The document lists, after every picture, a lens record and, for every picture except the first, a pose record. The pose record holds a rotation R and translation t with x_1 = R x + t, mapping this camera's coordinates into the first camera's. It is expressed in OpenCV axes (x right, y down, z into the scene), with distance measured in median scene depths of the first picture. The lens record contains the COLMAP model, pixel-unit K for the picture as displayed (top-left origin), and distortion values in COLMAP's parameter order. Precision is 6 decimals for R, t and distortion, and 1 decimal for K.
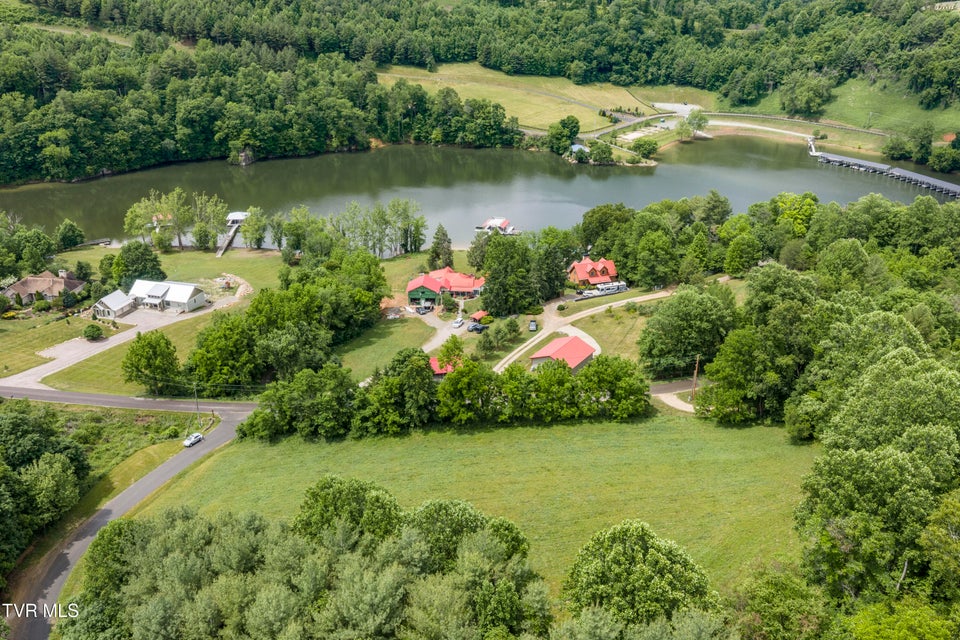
lens RADIAL K [[793.6, 0, 484.0], [0, 793.6, 320.2], [0, 0, 1]] dist [0.020981, -0.032379]
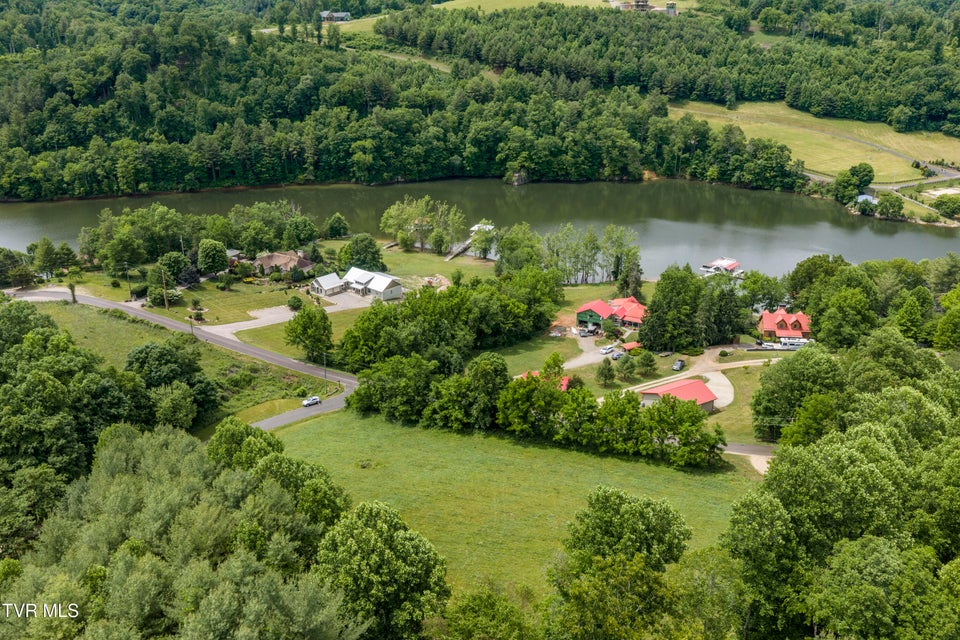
lens RADIAL K [[793.6, 0, 484.7], [0, 793.6, 320.3], [0, 0, 1]] dist [0.020981, -0.032379]
pose [[0.907117, 0.155235, -0.391205, 0.098741], [-0.172156, 0.985035, -0.008316, 0.000812], [0.384060, 0.074891, 0.920266, 0.013020]]
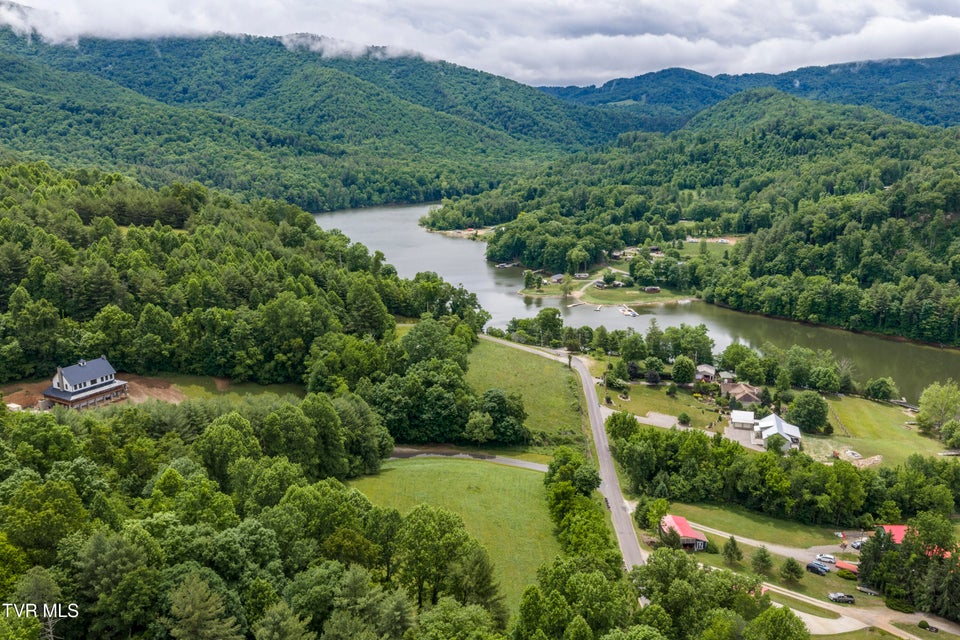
lens RADIAL K [[793.6, 0, 480.9], [0, 793.6, 321.8], [0, 0, 1]] dist [0.020981, -0.032379]
pose [[-0.004037, 0.233044, -0.972458, 0.385953], [-0.409265, 0.886906, 0.214241, -0.131443], [0.912407, 0.398858, 0.091796, 0.199909]]
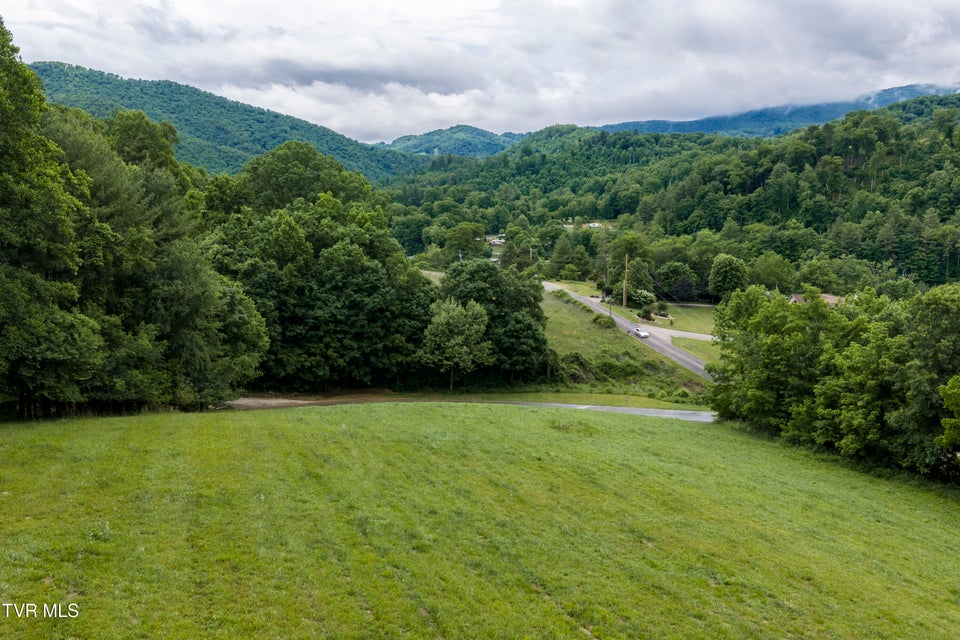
lens RADIAL K [[793.6, 0, 483.9], [0, 793.6, 325.3], [0, 0, 1]] dist [0.020981, -0.032379]
pose [[0.262067, 0.146033, -0.953937, 0.073892], [-0.391892, 0.919416, 0.033087, 0.045036], [0.881896, 0.365169, 0.298178, 0.217509]]
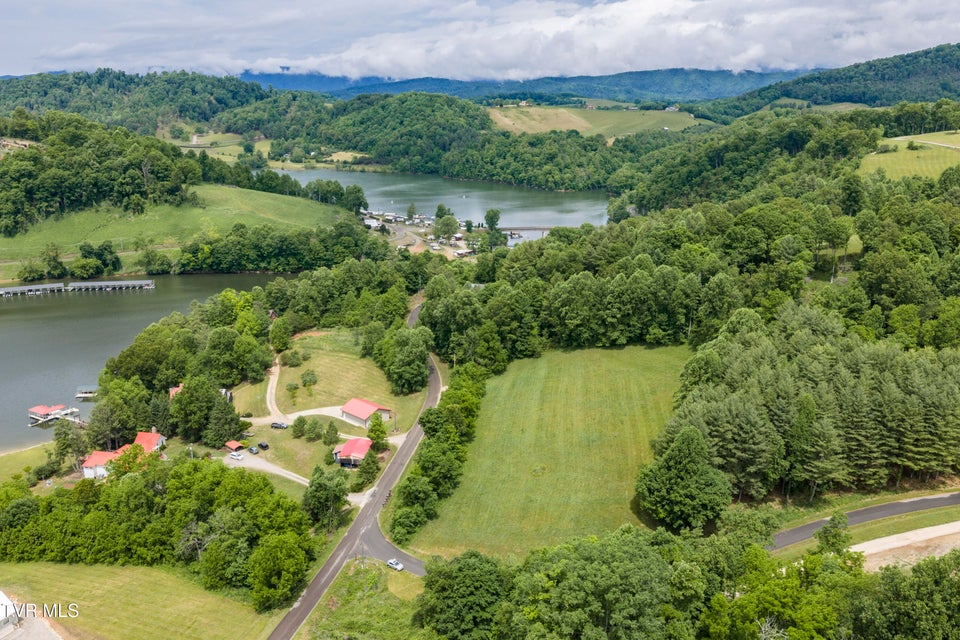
lens RADIAL K [[793.6, 0, 482.2], [0, 793.6, 319.2], [0, 0, 1]] dist [0.020981, -0.032379]
pose [[0.158588, -0.272352, 0.949039, -0.451006], [0.402483, 0.895547, 0.189745, -0.110178], [-0.901586, 0.351881, 0.251640, 0.166829]]
